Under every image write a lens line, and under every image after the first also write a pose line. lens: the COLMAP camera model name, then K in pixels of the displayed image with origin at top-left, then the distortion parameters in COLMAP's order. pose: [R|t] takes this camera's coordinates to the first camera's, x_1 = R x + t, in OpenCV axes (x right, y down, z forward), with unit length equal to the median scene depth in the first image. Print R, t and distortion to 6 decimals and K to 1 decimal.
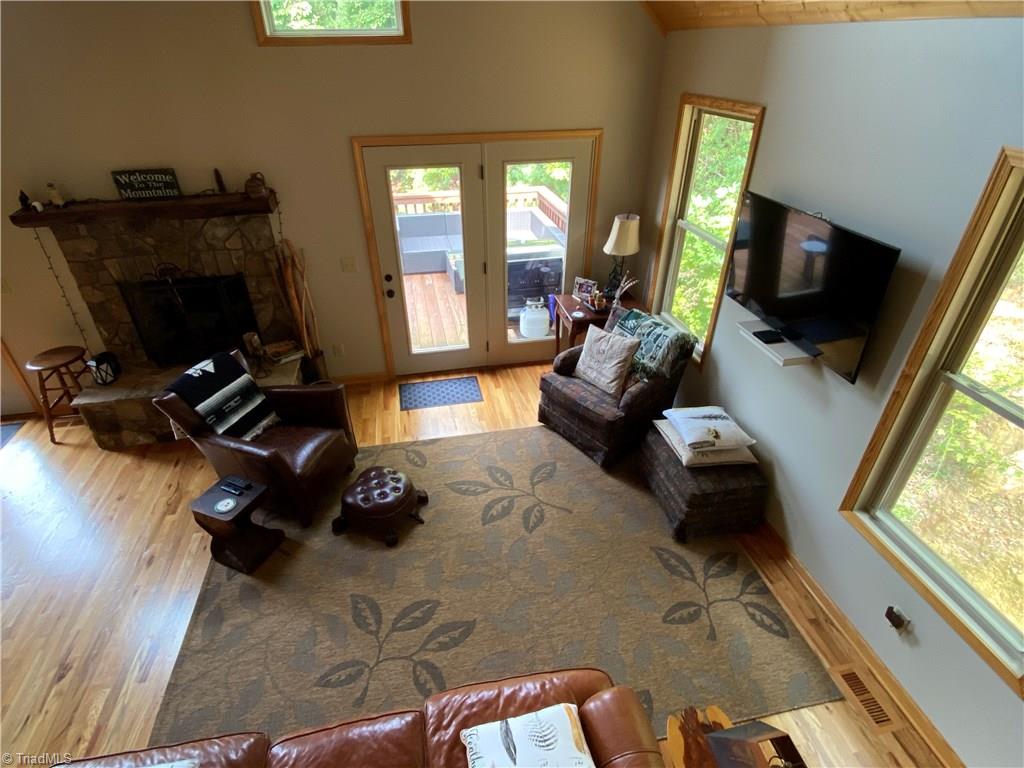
lens RADIAL K [[519.0, 0, 512.0], [0, 519.0, 384.0], [0, 0, 1]] dist [0.003326, -0.008974]
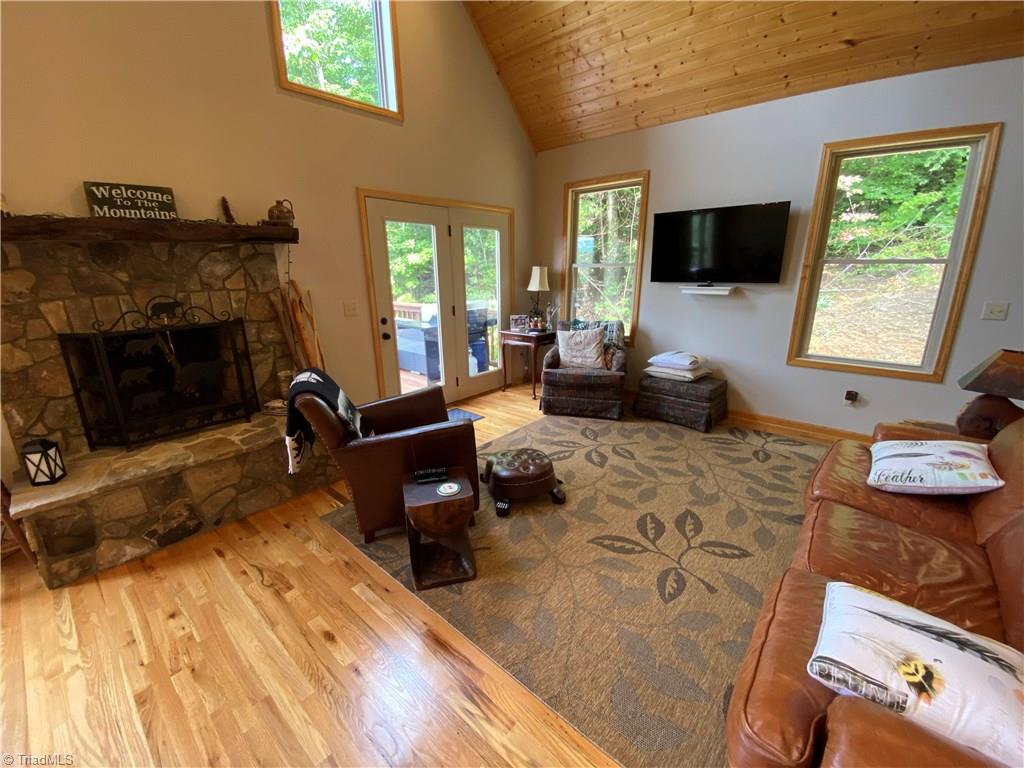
lens RADIAL K [[413.0, 0, 503.0], [0, 413.0, 385.6], [0, 0, 1]] dist [0.015982, -0.017688]
pose [[0.798758, -0.172896, 0.576275, -0.615463], [0.333517, 0.924429, -0.184928, 0.171290], [-0.500752, 0.339910, 0.796058, 0.279575]]
